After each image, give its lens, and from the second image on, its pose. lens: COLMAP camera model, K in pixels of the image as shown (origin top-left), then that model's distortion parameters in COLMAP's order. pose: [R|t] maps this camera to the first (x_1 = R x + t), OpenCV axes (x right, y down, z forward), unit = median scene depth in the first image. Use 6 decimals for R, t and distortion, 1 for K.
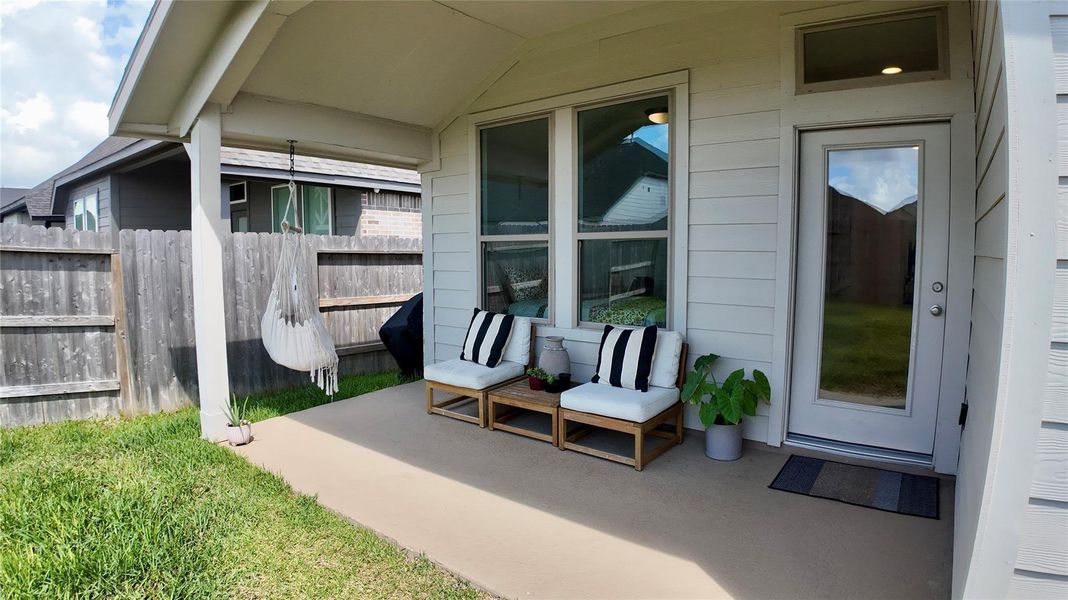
lens RADIAL K [[572.2, 0, 536.9], [0, 572.2, 303.4], [0, 0, 1]] dist [-0.117577, 0.000812]
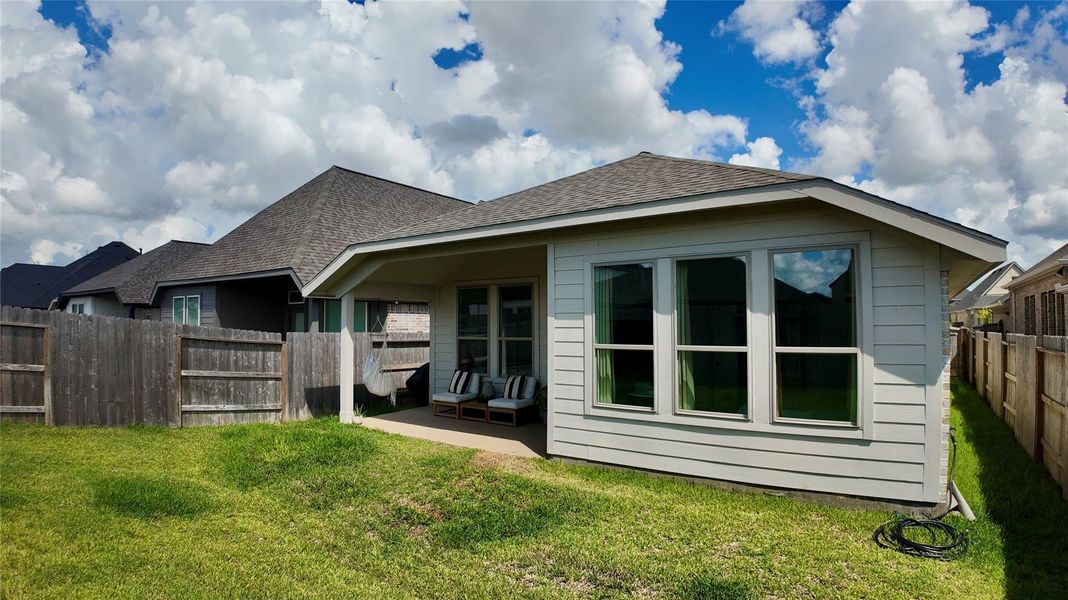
lens RADIAL K [[572.2, 0, 536.9], [0, 572.2, 303.4], [0, 0, 1]] dist [-0.117577, 0.000812]
pose [[0.999248, -0.001640, 0.038734, 0.132677], [0.006479, 0.992116, -0.125152, 0.034319], [-0.038223, 0.125309, 0.991381, -1.322869]]
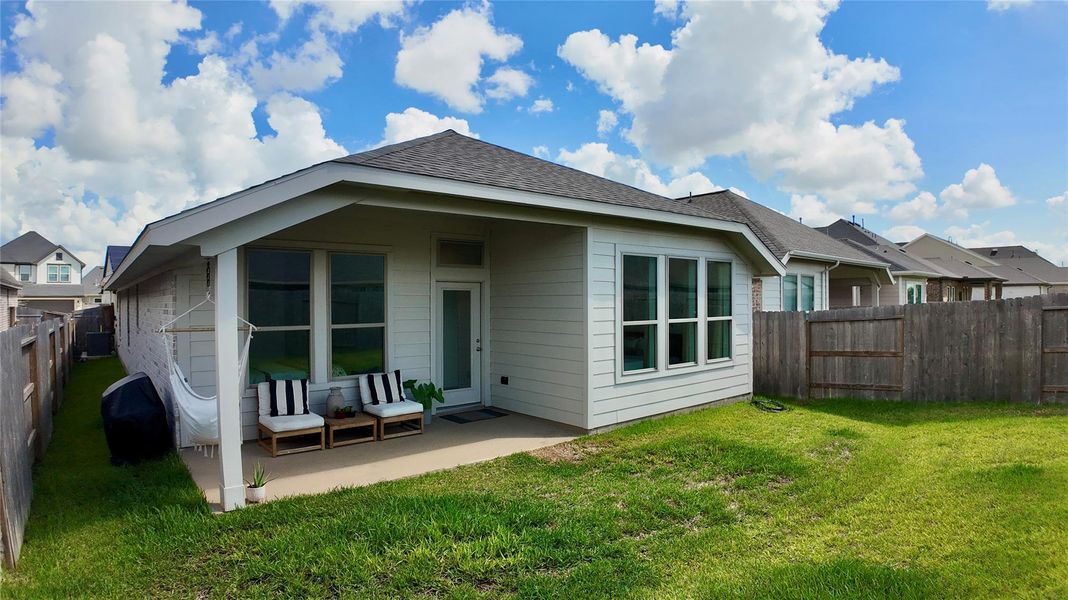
lens RADIAL K [[572.2, 0, 536.9], [0, 572.2, 303.4], [0, 0, 1]] dist [-0.117577, 0.000812]
pose [[0.179618, -0.005324, 0.983722, -1.395880], [0.094969, 0.995408, -0.011953, -0.104168], [-0.979142, 0.095570, 0.179299, 0.092645]]
